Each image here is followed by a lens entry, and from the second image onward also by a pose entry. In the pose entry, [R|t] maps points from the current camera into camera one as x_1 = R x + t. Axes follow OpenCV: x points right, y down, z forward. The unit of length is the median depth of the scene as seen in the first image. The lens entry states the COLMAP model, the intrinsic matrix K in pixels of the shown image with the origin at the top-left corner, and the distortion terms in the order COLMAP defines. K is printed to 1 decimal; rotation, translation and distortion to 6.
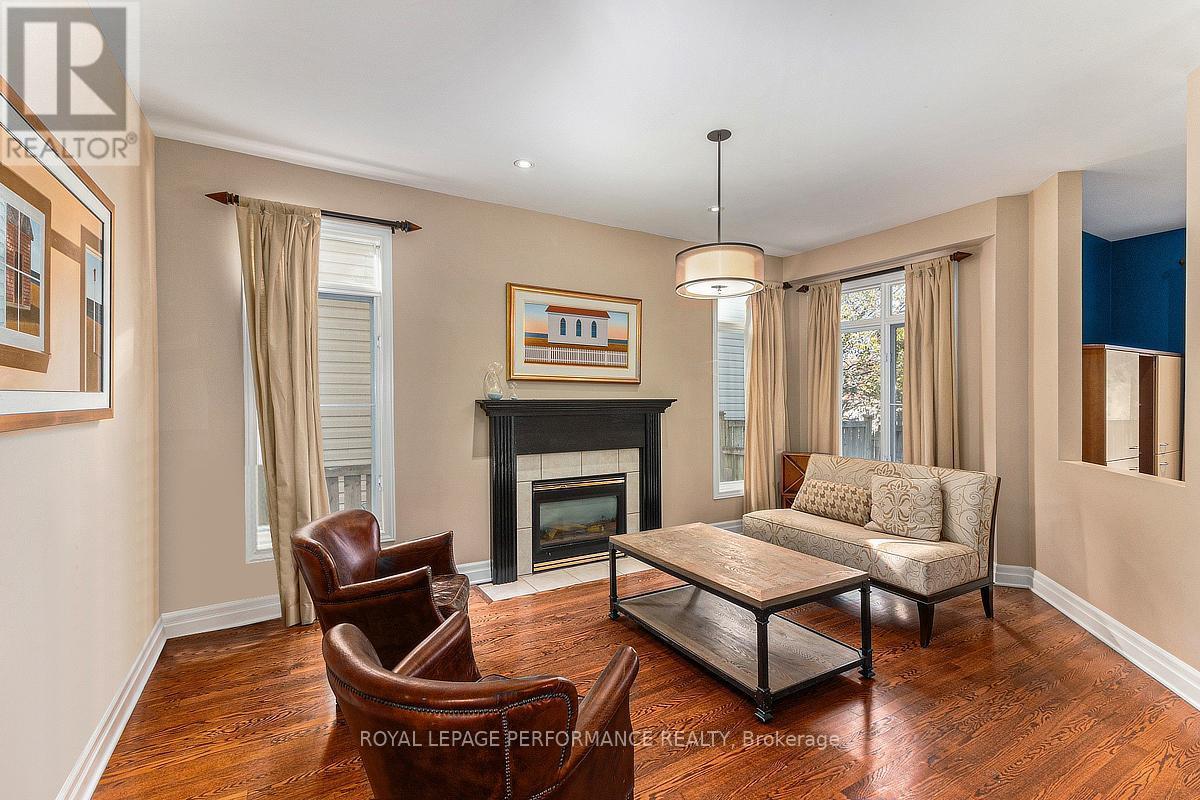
lens RADIAL K [[543.2, 0, 607.8], [0, 543.2, 399.9], [0, 0, 1]] dist [-0.004988, -0.000035]
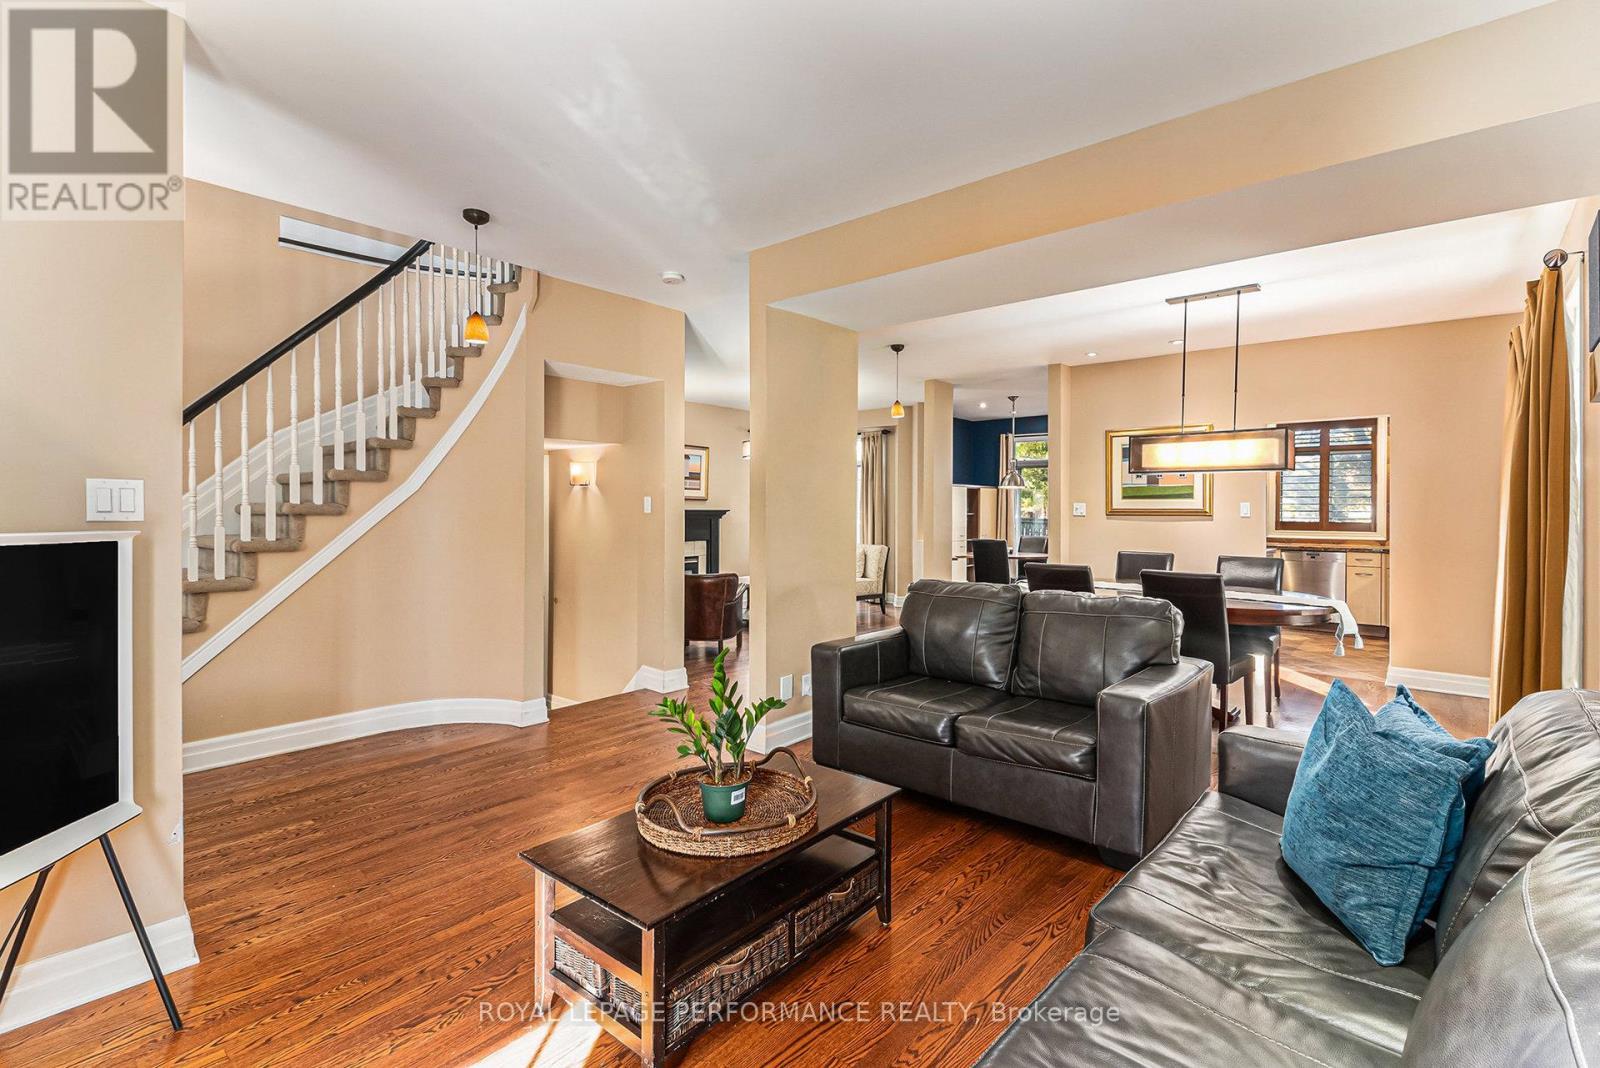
lens RADIAL K [[779.8, 0, 805.8], [0, 779.8, 522.6], [0, 0, 1]] dist [0.001537, 0.000094]
pose [[0.943170, 0.000568, 0.332309, -0.433548], [-0.008088, 0.999742, 0.021246, -0.014270], [-0.332211, -0.022726, 0.942931, -1.269120]]
